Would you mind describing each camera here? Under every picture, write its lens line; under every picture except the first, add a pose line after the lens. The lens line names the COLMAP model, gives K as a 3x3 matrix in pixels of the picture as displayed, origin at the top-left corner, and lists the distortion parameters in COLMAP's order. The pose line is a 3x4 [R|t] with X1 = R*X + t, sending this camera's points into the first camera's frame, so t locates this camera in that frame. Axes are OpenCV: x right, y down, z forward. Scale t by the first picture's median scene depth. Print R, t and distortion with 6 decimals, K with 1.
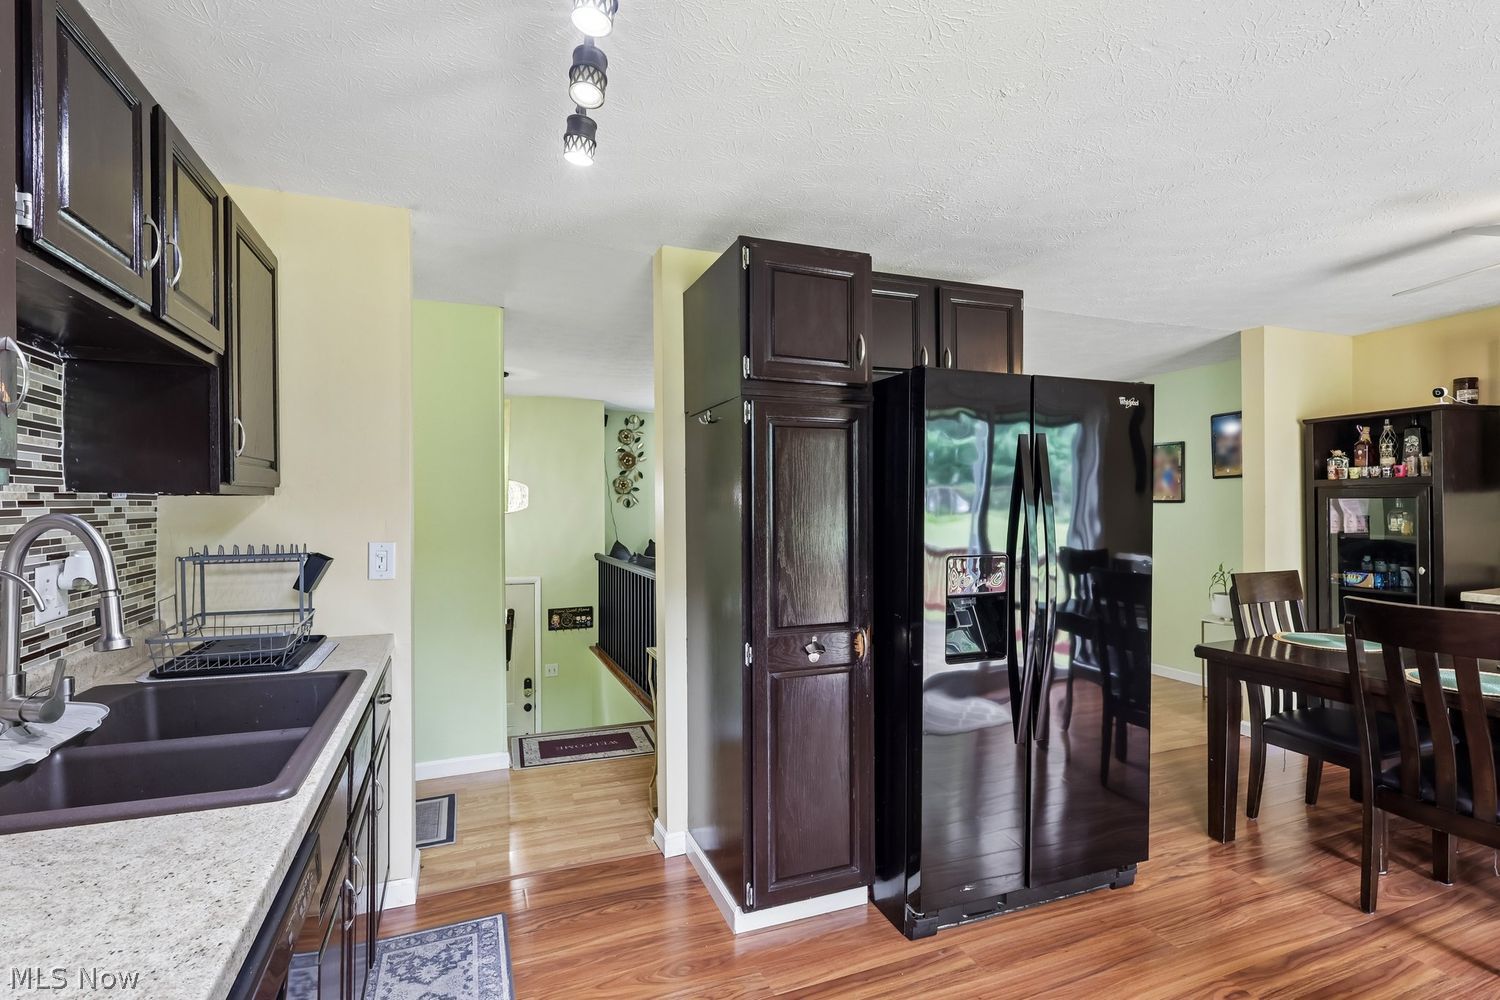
lens RADIAL K [[704.9, 0, 739.2], [0, 704.9, 507.7], [0, 0, 1]] dist [0.000074, 0.000858]
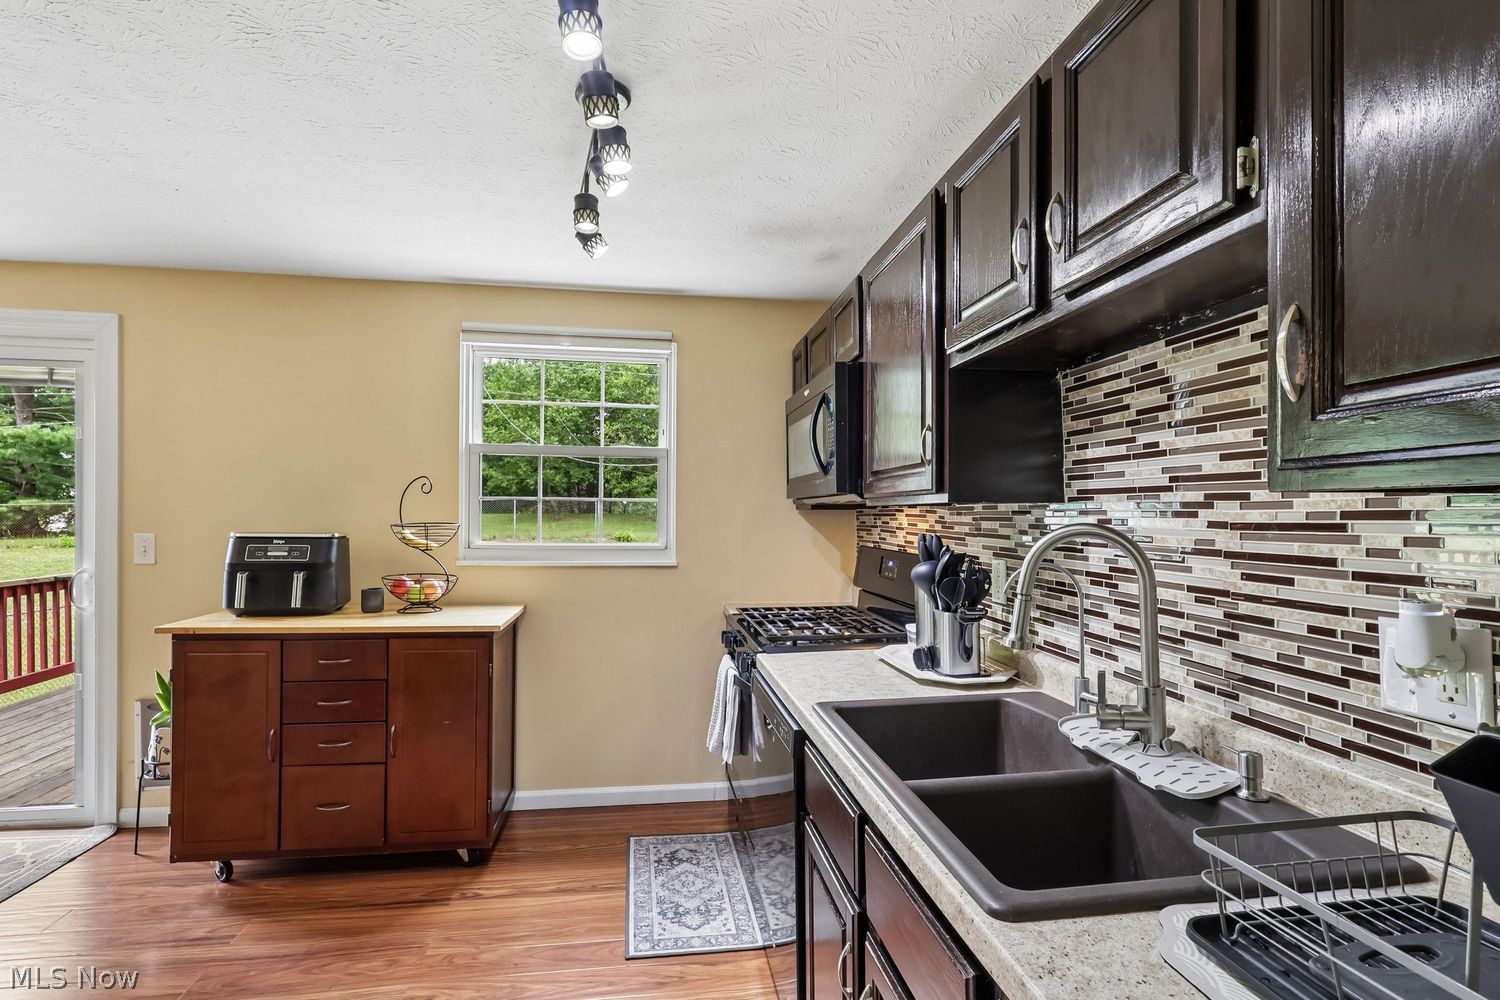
lens RADIAL K [[704.9, 0, 744.0], [0, 704.9, 508.9], [0, 0, 1]] dist [0.000074, 0.000858]
pose [[-0.972772, -0.003081, 0.231742, -0.226001], [-0.003913, 0.999987, -0.003132, -0.002725], [-0.231729, -0.003954, -0.972772, 0.674042]]
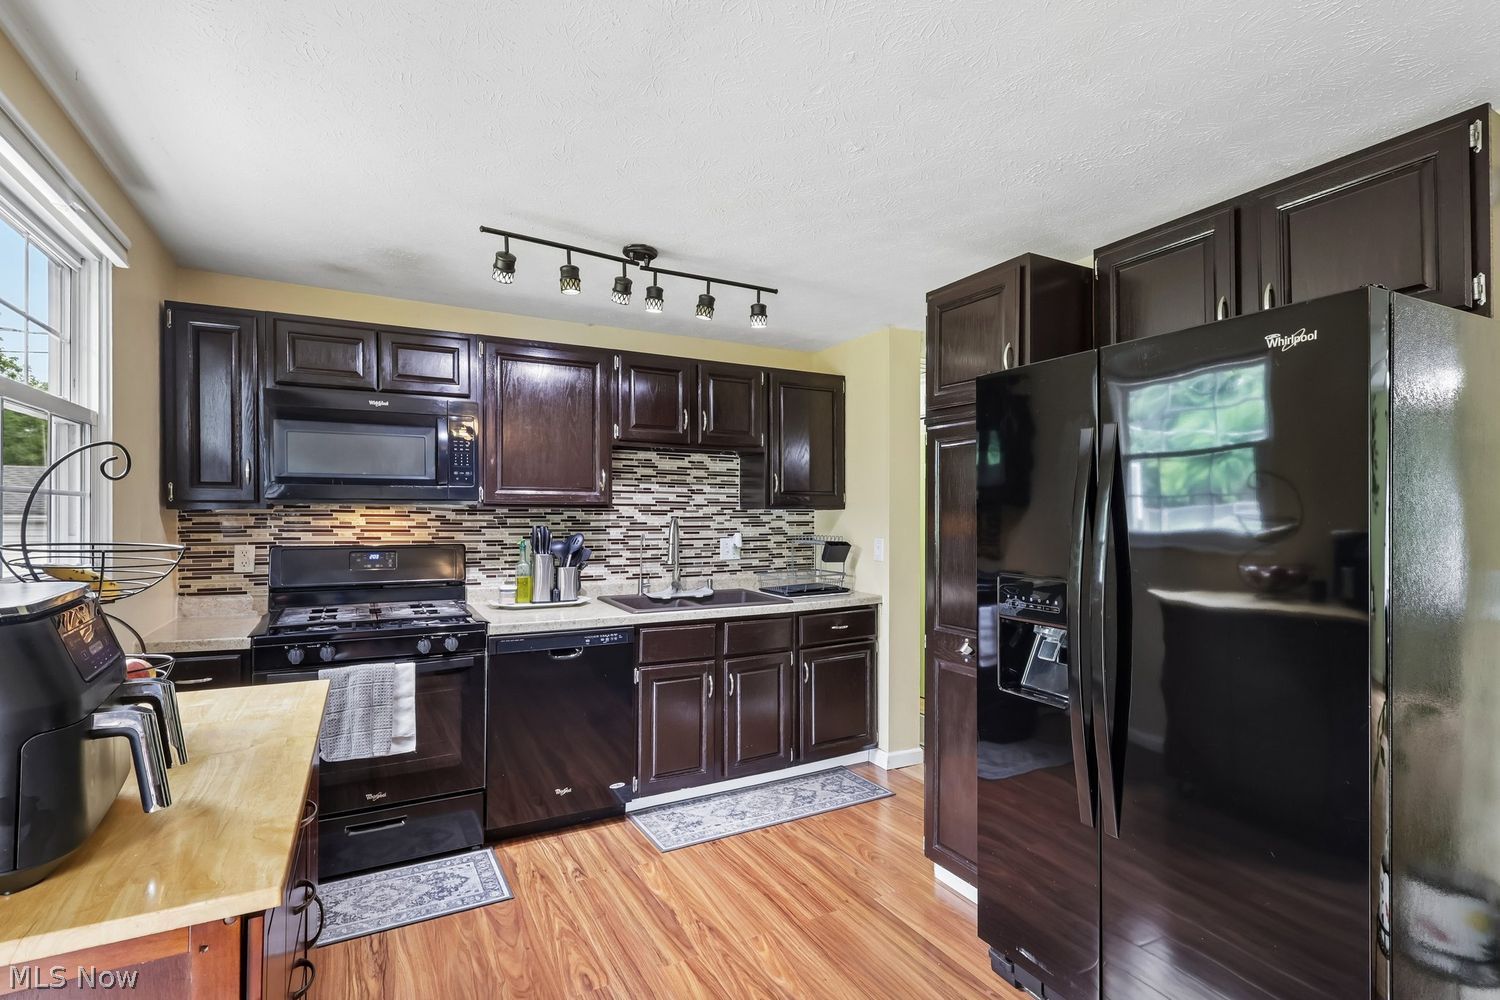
lens RADIAL K [[704.9, 0, 742.5], [0, 704.9, 508.7], [0, 0, 1]] dist [0.000074, 0.000858]
pose [[0.113941, -0.003933, -0.993480, 0.635340], [-0.004550, 0.999980, -0.004481, -0.005726], [0.993477, 0.005031, 0.113921, 0.299987]]
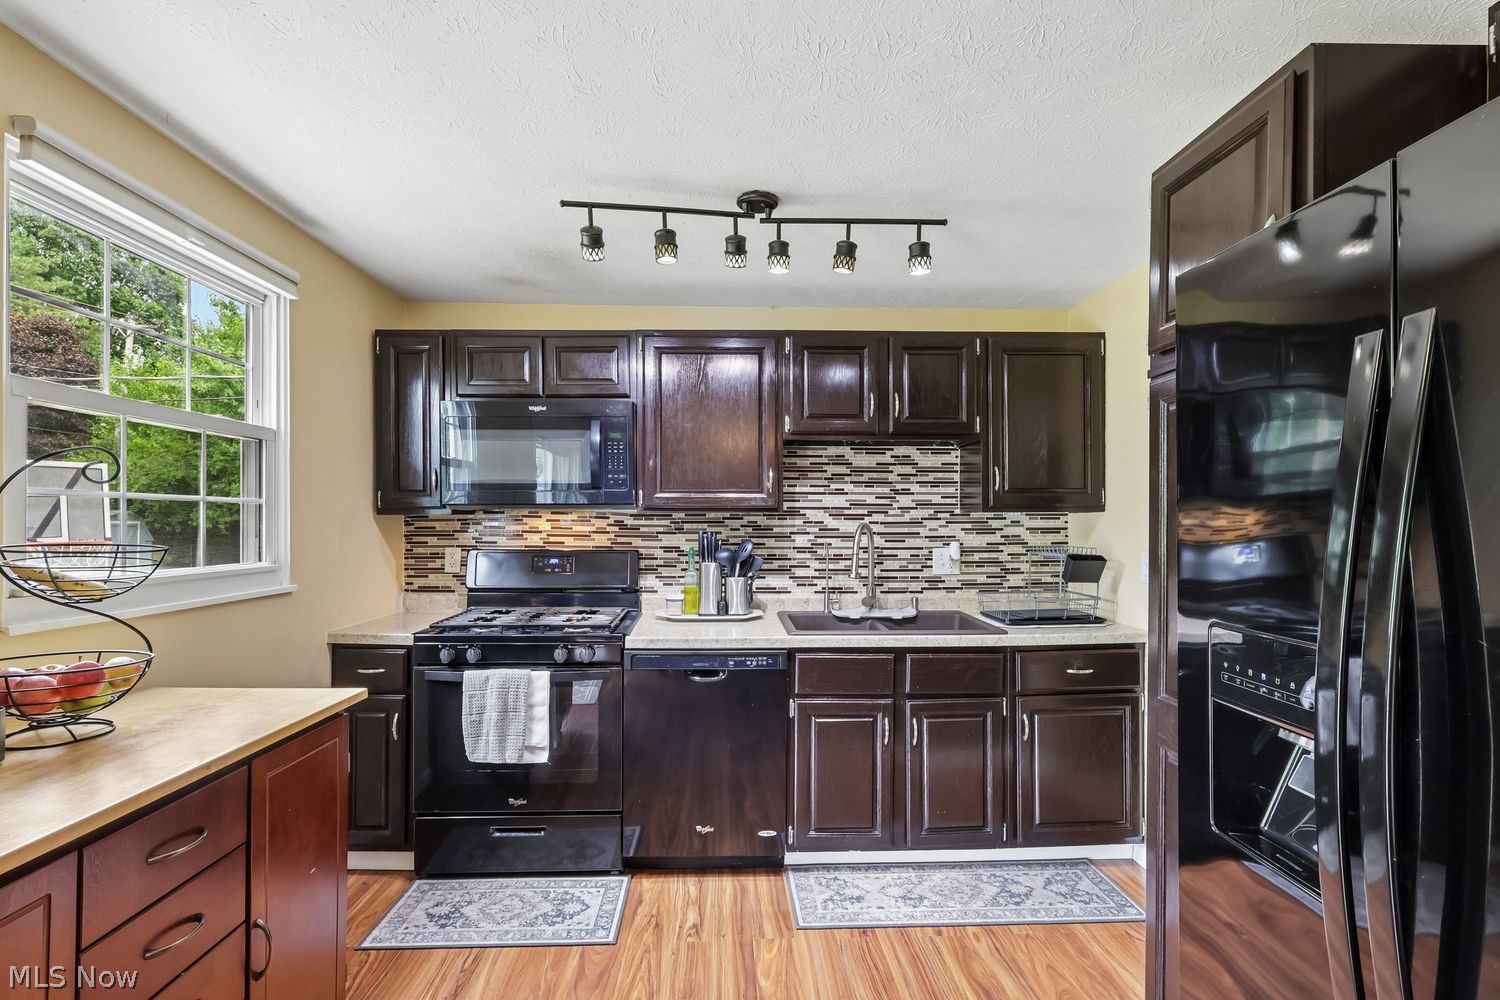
lens RADIAL K [[704.9, 0, 746.6], [0, 704.9, 518.6], [0, 0, 1]] dist [0.000074, 0.000858]
pose [[-0.342109, 0.001667, -0.939659, 0.481860], [-0.001307, 0.999997, 0.002250, -0.003943], [0.939659, 0.001998, -0.342106, 0.463224]]
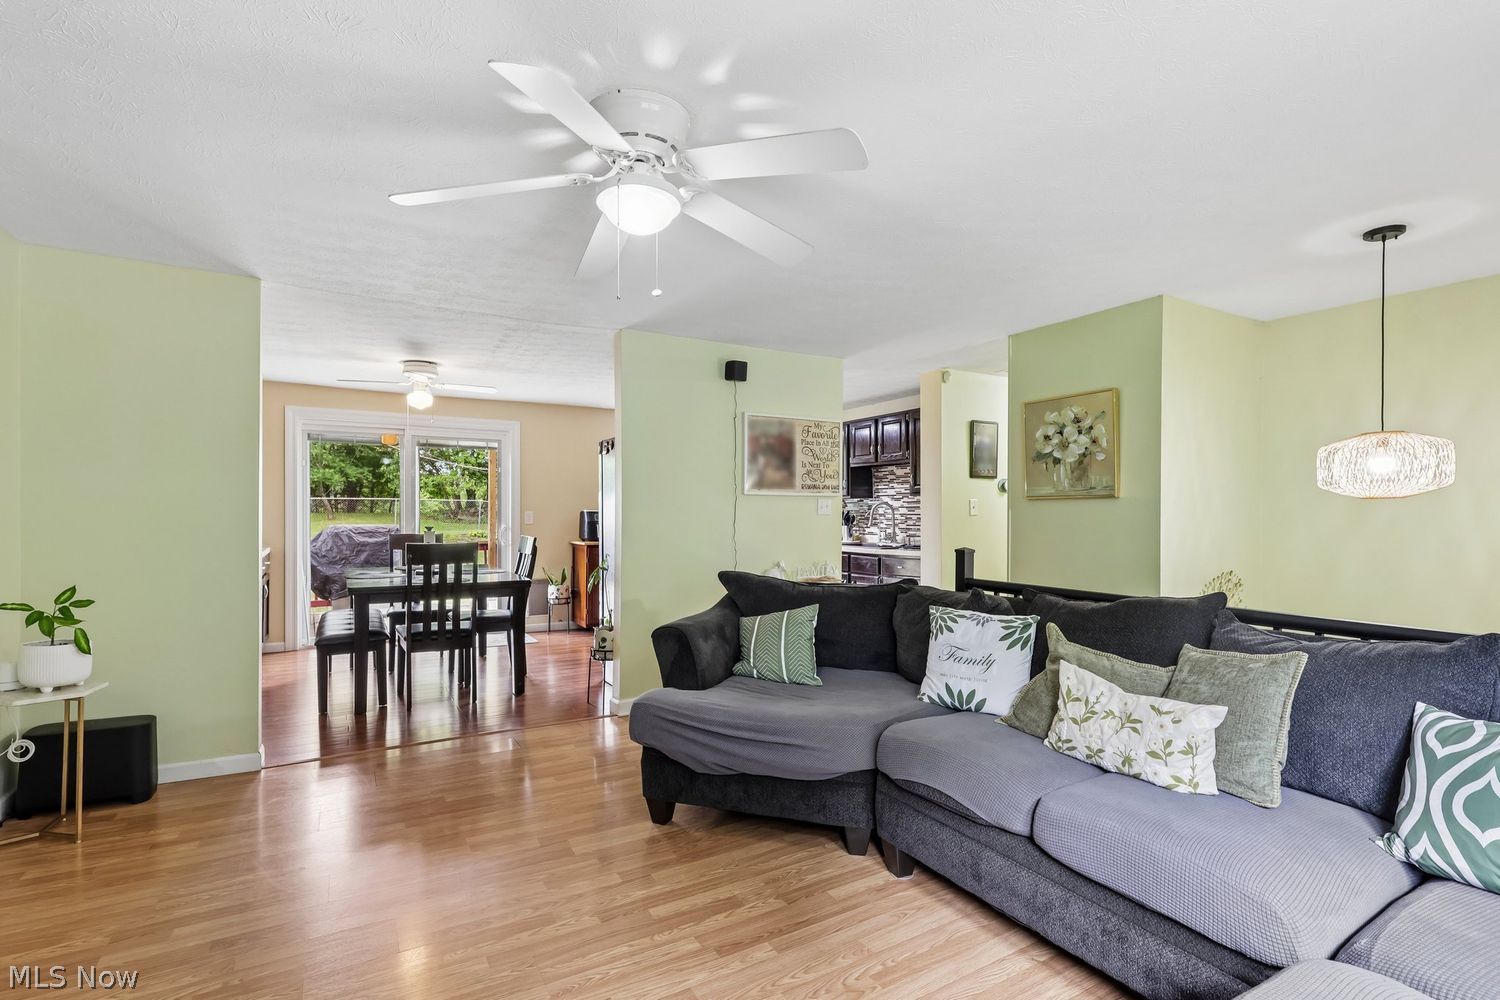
lens RADIAL K [[704.9, 0, 747.8], [0, 704.9, 511.1], [0, 0, 1]] dist [0.000074, 0.000858]
pose [[-0.989433, 0.002565, -0.144968, 0.272276], [0.002438, 0.999996, 0.001053, 0.021749], [0.144971, 0.000689, -0.989436, 1.977472]]
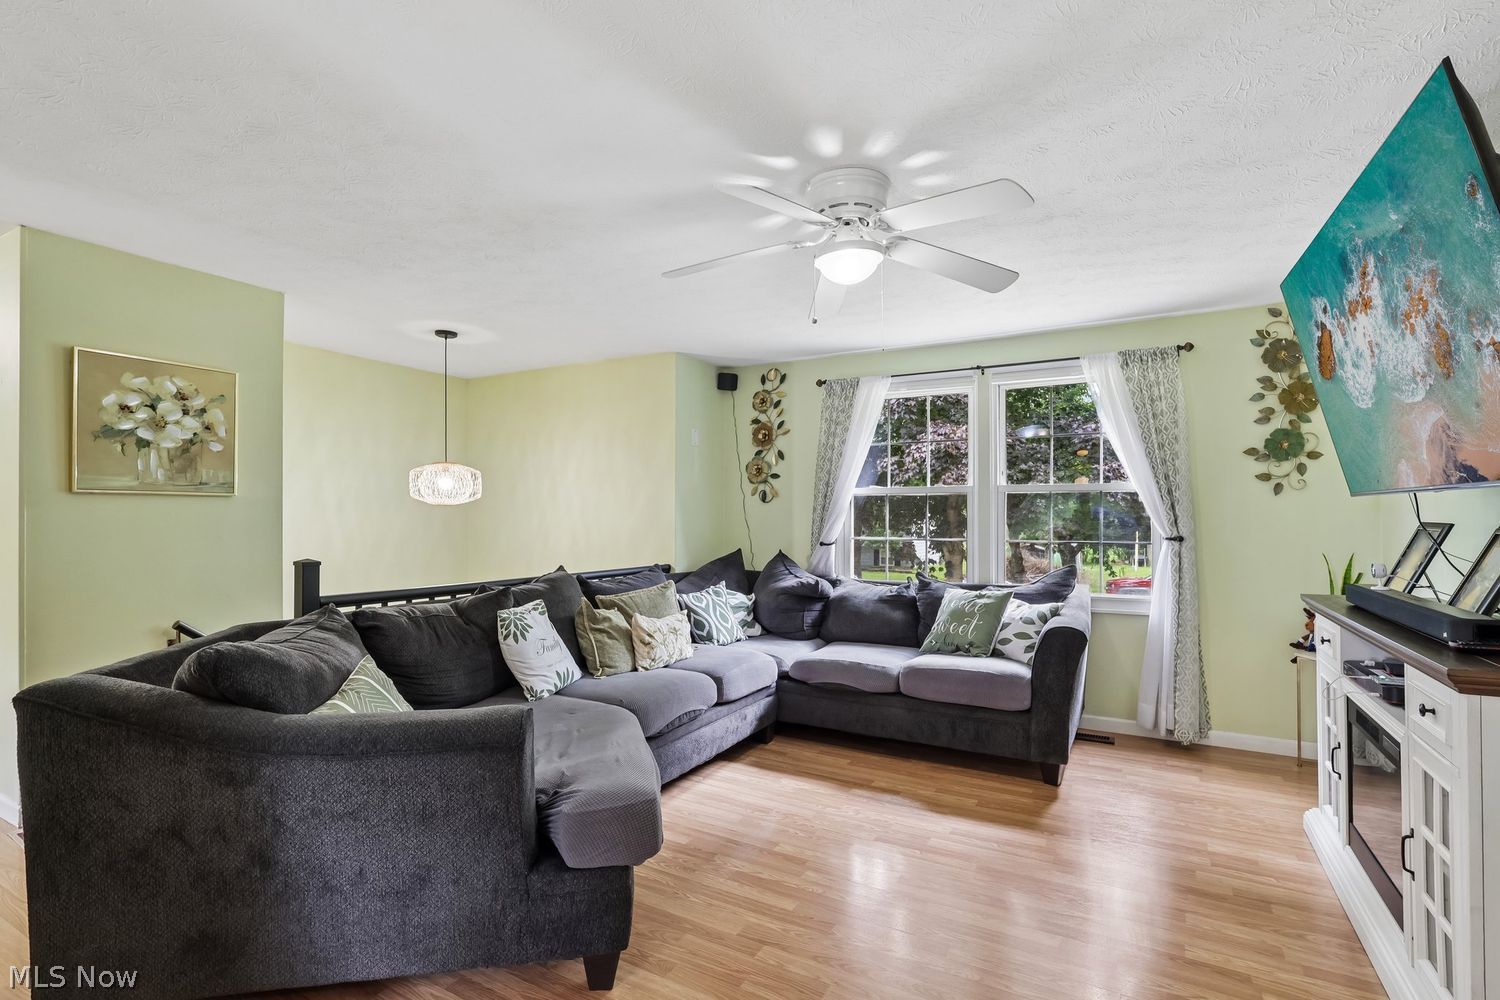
lens RADIAL K [[704.9, 0, 747.6], [0, 704.9, 509.3], [0, 0, 1]] dist [0.000074, 0.000858]
pose [[0.632463, 0.000311, -0.774590, 0.688687], [-0.008865, 0.999937, -0.006837, 0.021105], [0.774539, 0.011190, 0.632427, 1.019188]]
